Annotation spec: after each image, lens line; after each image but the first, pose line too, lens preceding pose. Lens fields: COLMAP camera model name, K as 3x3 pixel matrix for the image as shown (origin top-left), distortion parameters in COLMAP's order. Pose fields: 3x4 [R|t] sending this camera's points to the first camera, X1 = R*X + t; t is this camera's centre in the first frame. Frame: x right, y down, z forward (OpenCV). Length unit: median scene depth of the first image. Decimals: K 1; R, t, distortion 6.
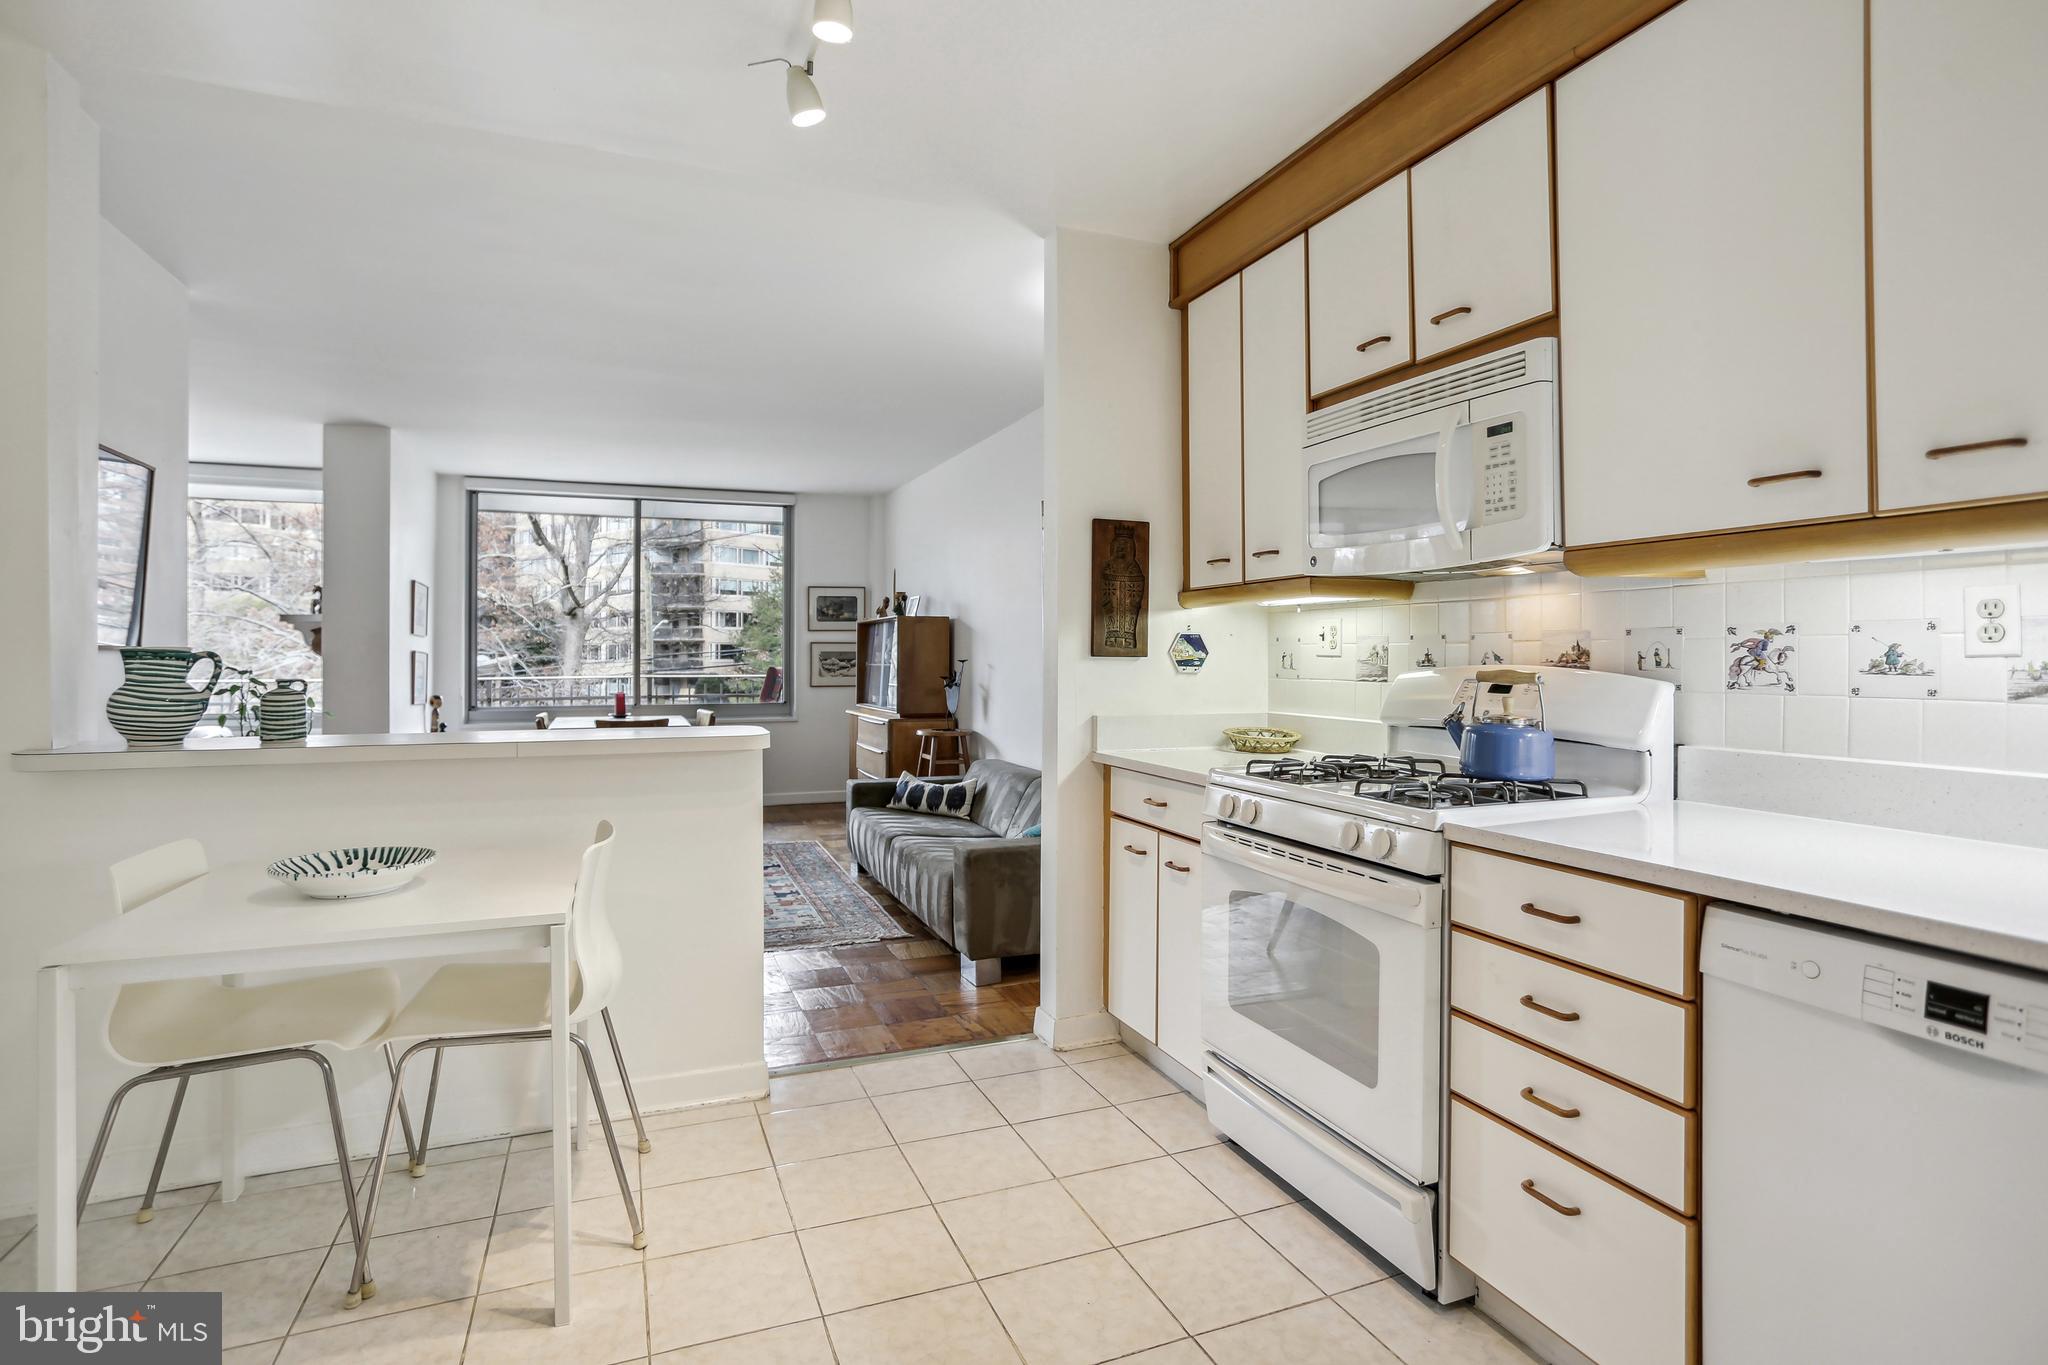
lens RADIAL K [[1025.9, 0, 1021.7], [0, 1025.9, 670.1], [0, 0, 1]] dist [-0.052059, 0.031370]
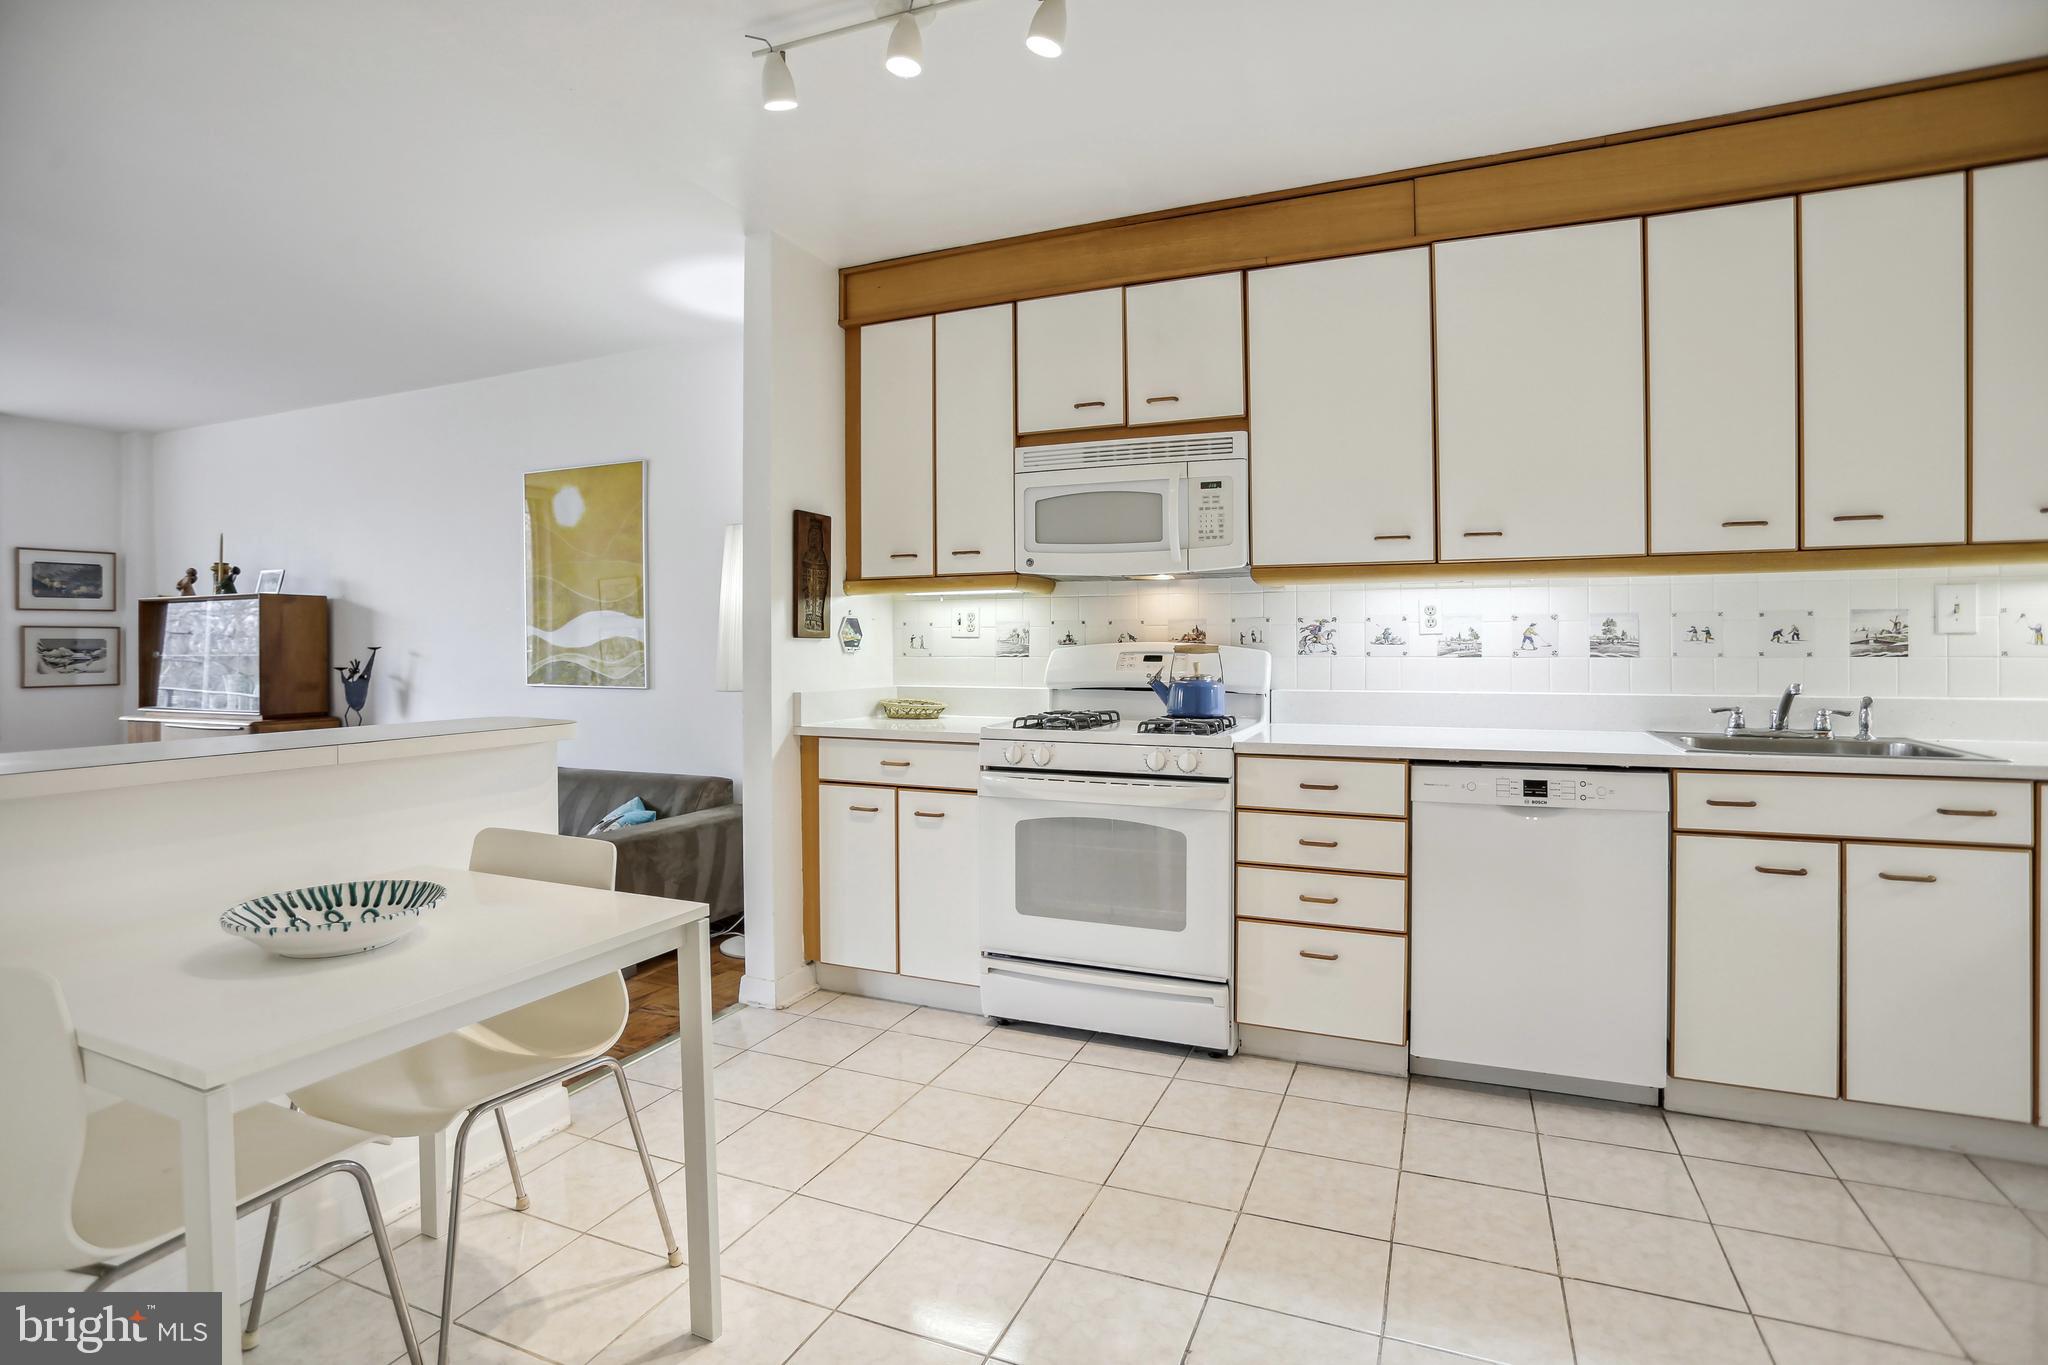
lens RADIAL K [[1005.7, 0, 1030.5], [0, 1005.7, 666.7], [0, 0, 1]] dist [-0.079371, 0.034731]
pose [[0.710621, -0.018519, 0.703331, -0.690581], [0.013664, 0.999828, 0.012521, 0.010389], [-0.703442, 0.000713, 0.710752, 0.112976]]
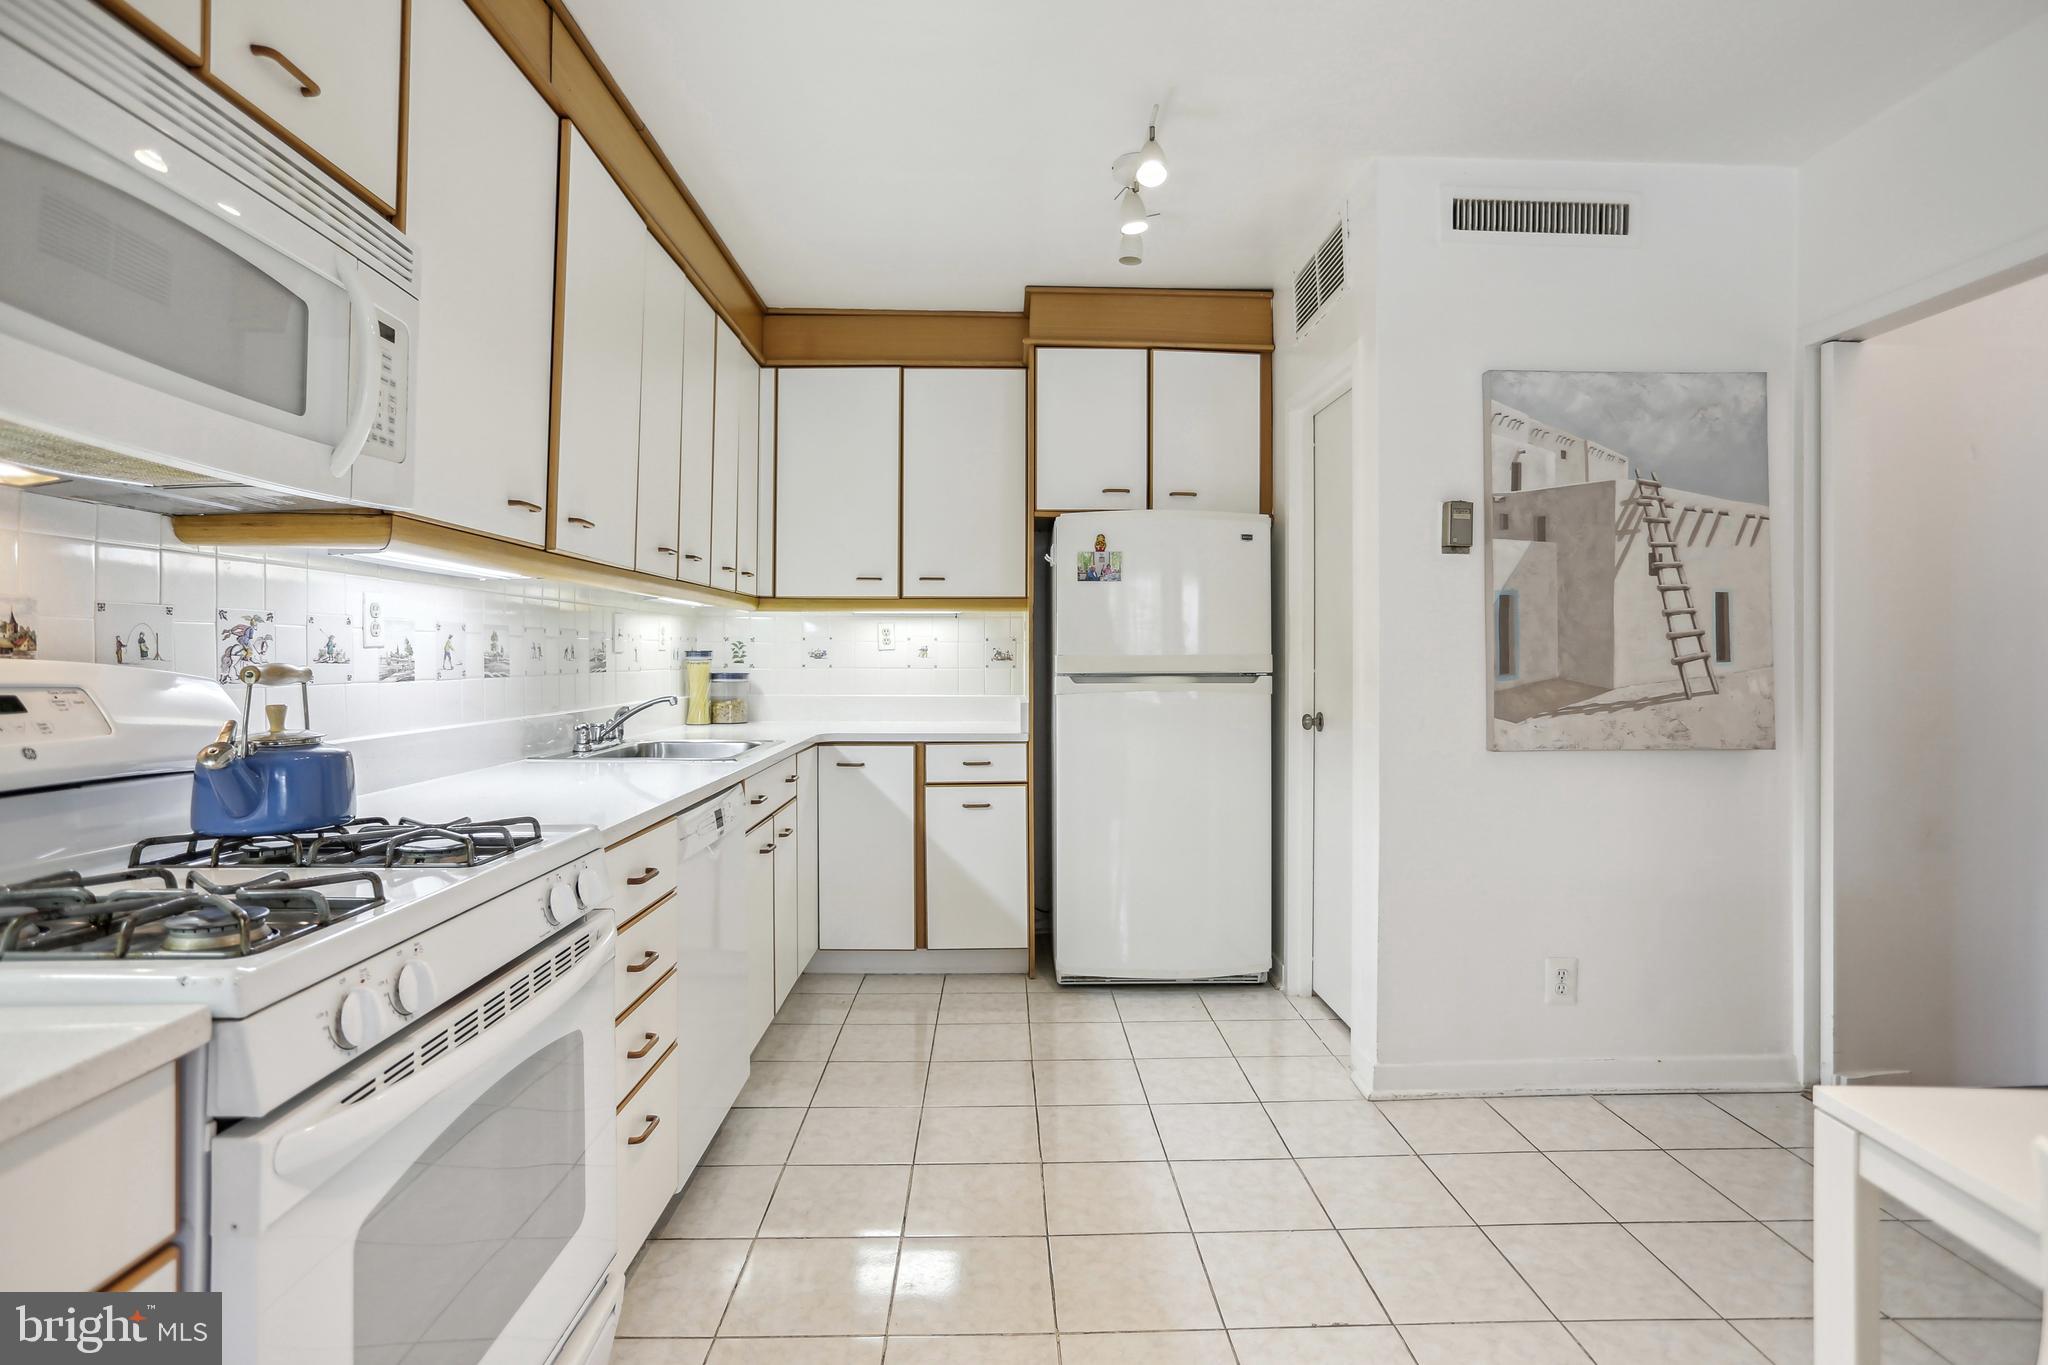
lens RADIAL K [[1005.7, 0, 1030.5], [0, 1005.7, 666.7], [0, 0, 1]] dist [-0.079371, 0.034731]
pose [[-0.938820, -0.001403, 0.344406, -0.181318], [0.006455, 0.999744, 0.021669, -0.007504], [-0.344349, 0.022566, -0.938571, 1.331329]]
